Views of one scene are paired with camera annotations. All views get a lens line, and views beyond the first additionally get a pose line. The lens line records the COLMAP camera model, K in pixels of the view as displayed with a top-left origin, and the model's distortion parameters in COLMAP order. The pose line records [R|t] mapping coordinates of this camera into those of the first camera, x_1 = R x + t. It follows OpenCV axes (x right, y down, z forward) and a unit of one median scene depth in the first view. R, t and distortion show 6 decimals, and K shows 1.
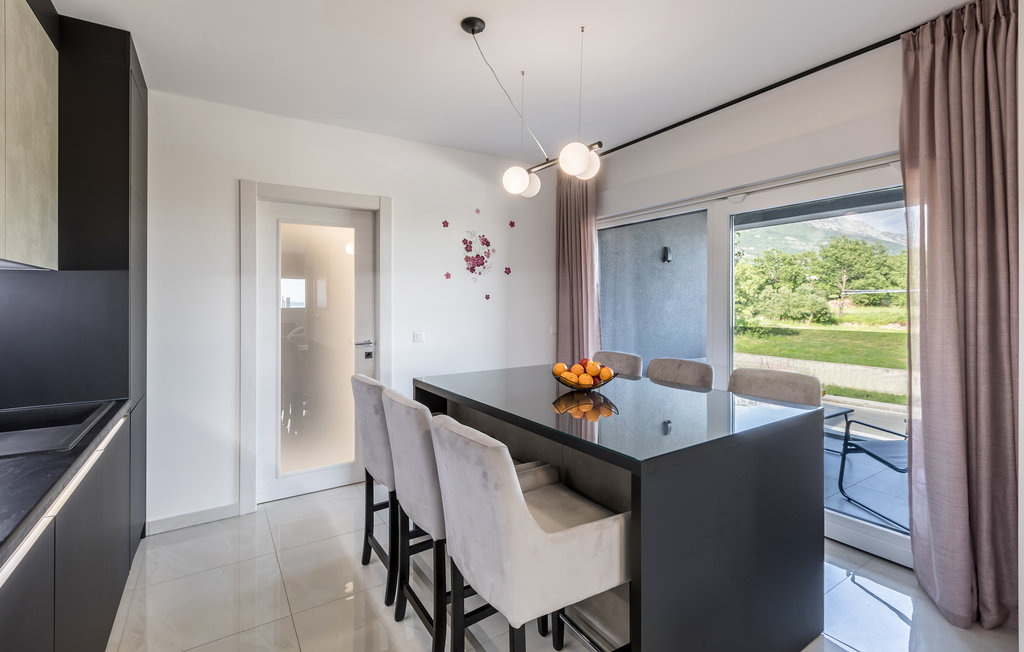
lens RADIAL K [[463.1, 0, 512.4], [0, 463.1, 302.5], [0, 0, 1]] dist [0.000395, -0.000015]
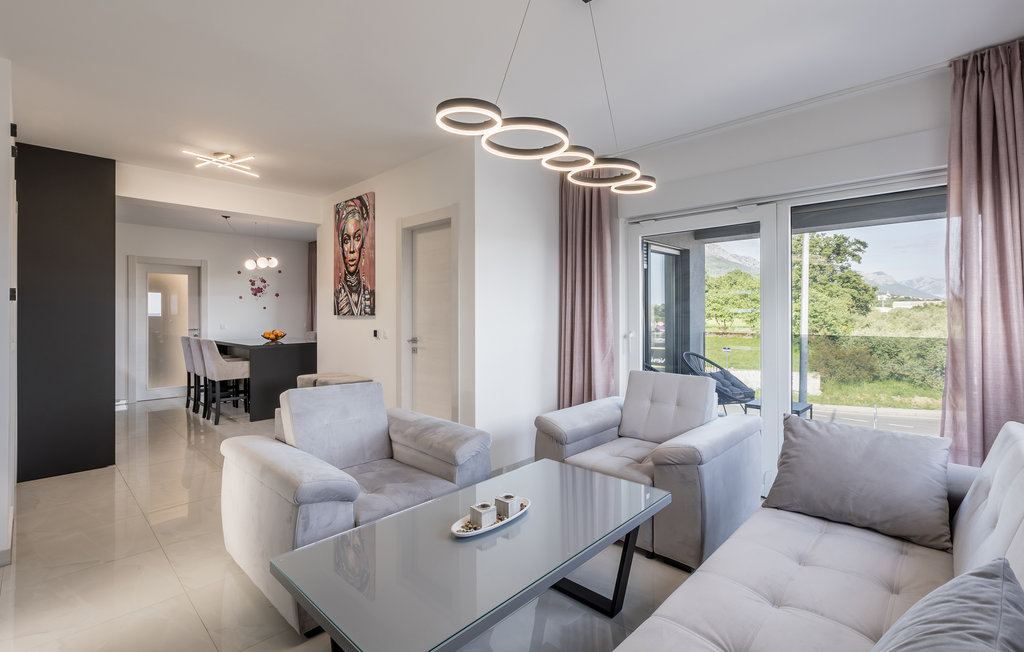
lens RADIAL K [[457.9, 0, 512.0], [0, 457.9, 326.0], [0, 0, 1]] dist [-0.000104, -0.000067]
pose [[0.972954, -0.001210, 0.230998, 0.554355], [-0.005298, 0.999606, 0.027554, 0.006702], [-0.230940, -0.028032, 0.972564, -1.246984]]
